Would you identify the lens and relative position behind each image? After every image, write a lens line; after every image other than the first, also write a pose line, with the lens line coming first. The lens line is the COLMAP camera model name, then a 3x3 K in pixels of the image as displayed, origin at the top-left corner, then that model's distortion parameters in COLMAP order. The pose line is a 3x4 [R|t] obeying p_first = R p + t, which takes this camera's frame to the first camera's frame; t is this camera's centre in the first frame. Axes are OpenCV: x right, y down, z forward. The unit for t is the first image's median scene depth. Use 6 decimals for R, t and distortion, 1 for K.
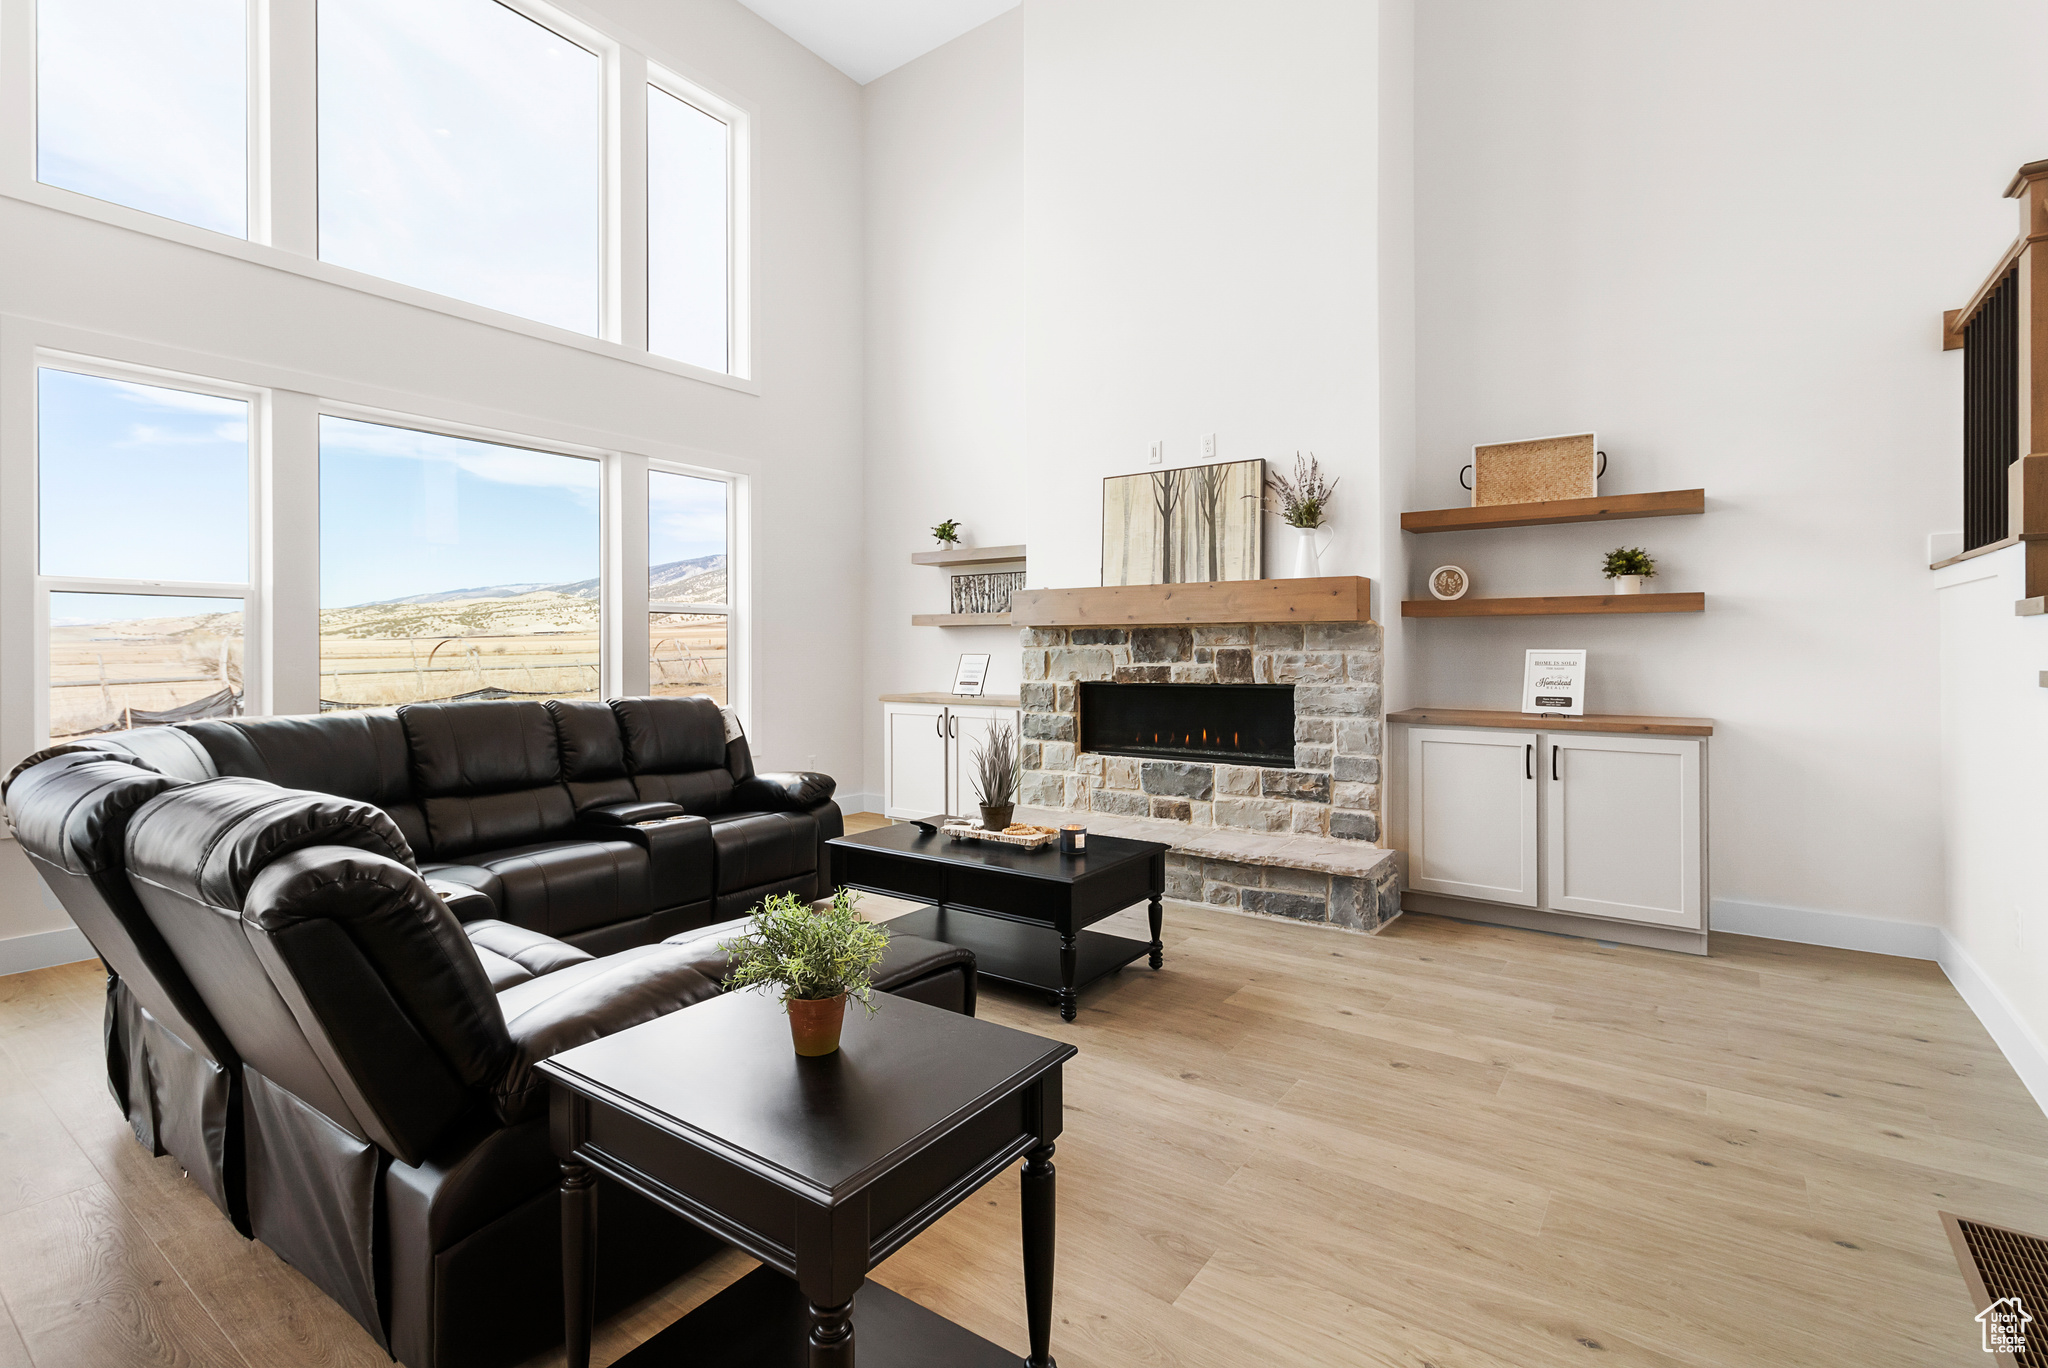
lens RADIAL K [[953.4, 0, 1023.2], [0, 953.4, 673.7], [0, 0, 1]] dist [-0.001268, 0.000837]
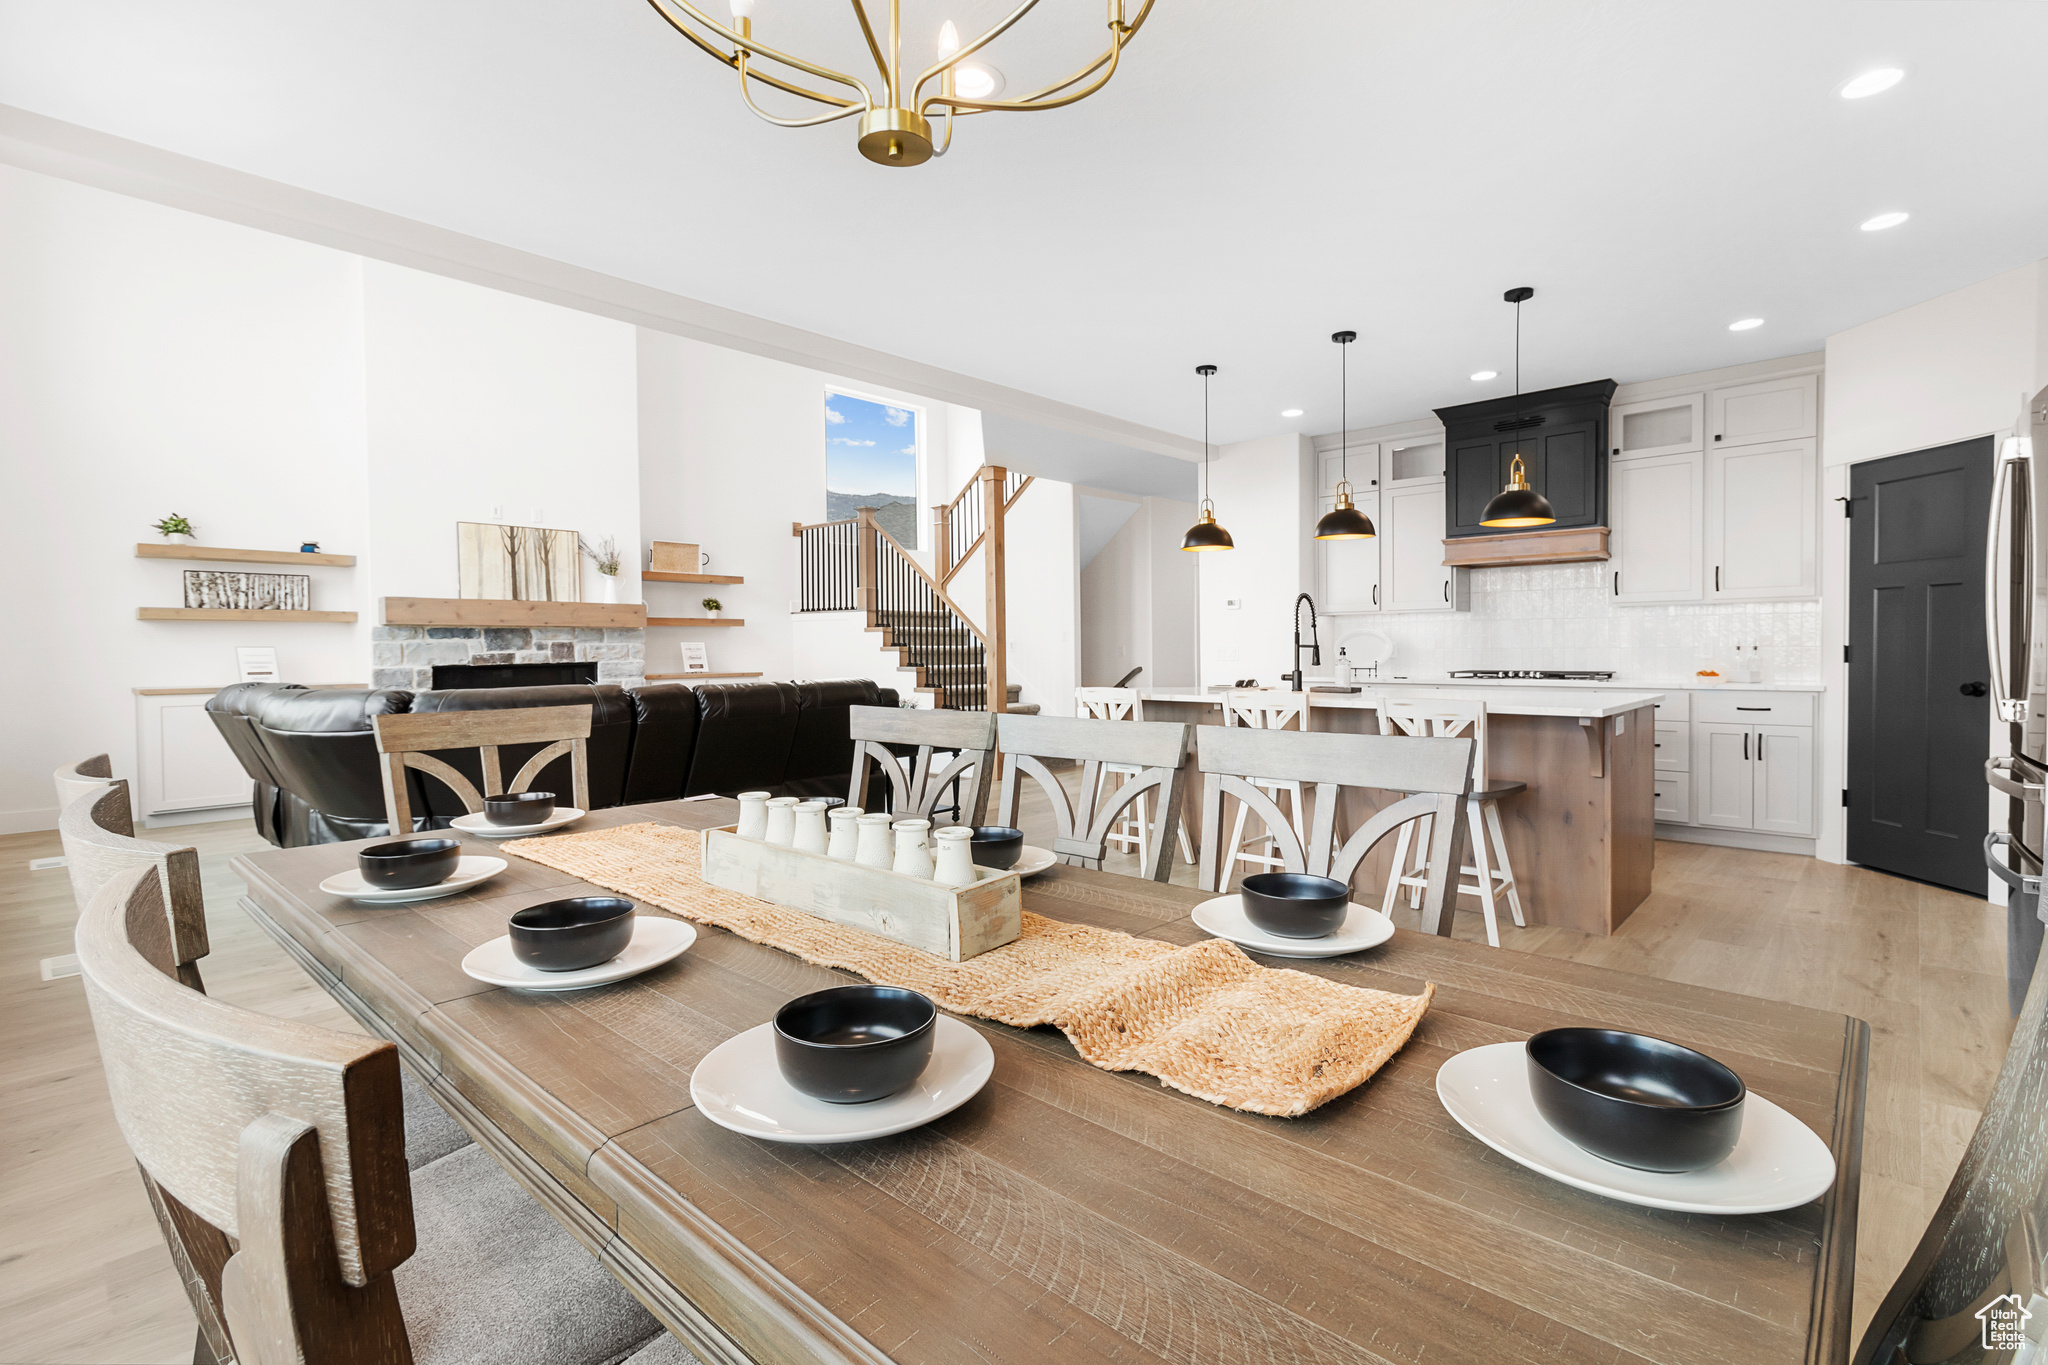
lens RADIAL K [[953.4, 0, 1045.0], [0, 953.4, 668.5], [0, 0, 1]] dist [-0.001268, 0.000837]
pose [[0.102141, -0.021744, 0.994532, -1.296111], [0.032498, 0.999300, 0.018510, 0.016813], [-0.994239, 0.030430, 0.102776, -0.012715]]
